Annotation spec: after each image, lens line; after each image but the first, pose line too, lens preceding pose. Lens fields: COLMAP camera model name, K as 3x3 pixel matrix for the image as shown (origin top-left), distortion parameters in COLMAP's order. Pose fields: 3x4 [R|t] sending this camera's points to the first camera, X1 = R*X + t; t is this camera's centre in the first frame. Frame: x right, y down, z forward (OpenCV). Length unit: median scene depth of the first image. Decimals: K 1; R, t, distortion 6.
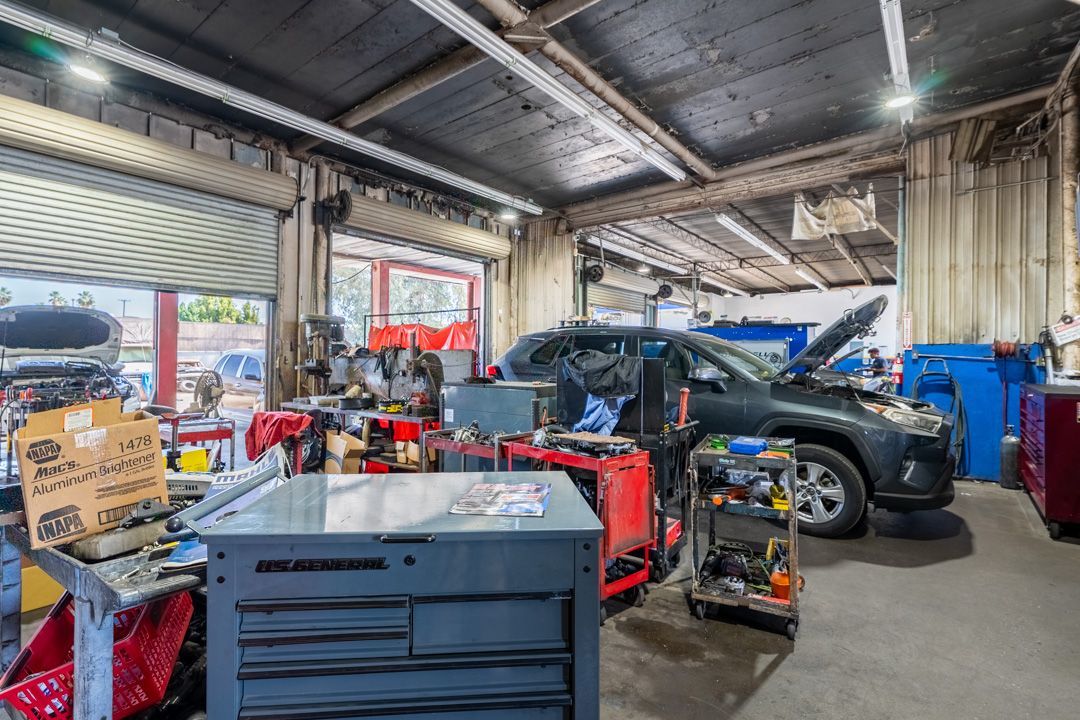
lens RADIAL K [[528.1, 0, 535.1], [0, 528.1, 356.6], [0, 0, 1]] dist [0.012243, -0.002746]
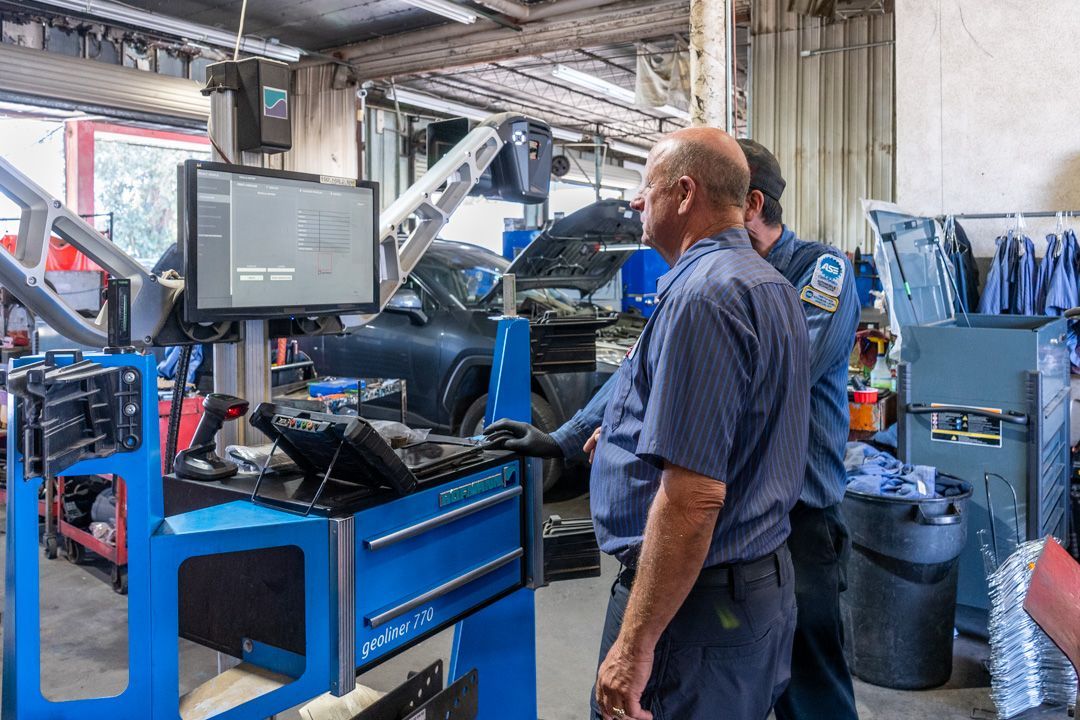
lens RADIAL K [[913.8, 0, 558.9], [0, 913.8, 264.7], [0, 0, 1]] dist [0.005717, -0.014752]
pose [[0.995443, -0.008756, 0.094957, 0.289413], [0.008351, 0.999954, 0.004656, -0.015589], [-0.094993, -0.003841, 0.995470, -0.237345]]
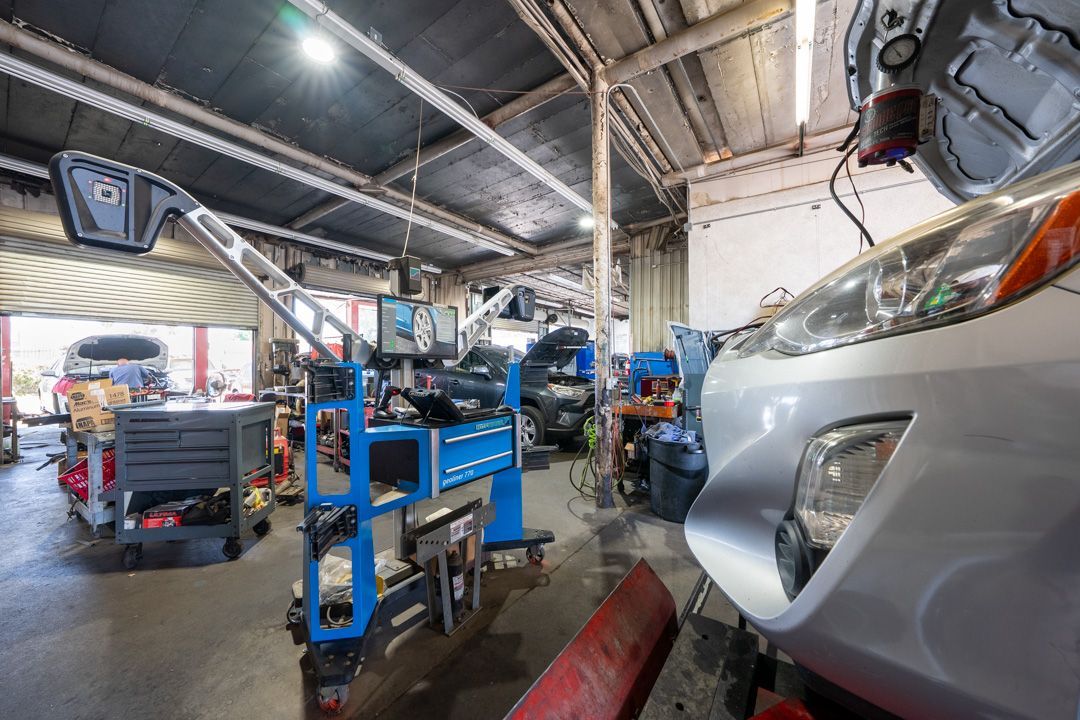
lens RADIAL K [[393.0, 0, 542.0], [0, 393.0, 364.3], [0, 0, 1]] dist [-0.012041, 0.000697]
pose [[0.998376, -0.011478, 0.055805, 0.312639], [0.011303, 0.999930, 0.003442, 0.007683], [-0.055841, -0.002805, 0.998436, -0.258978]]
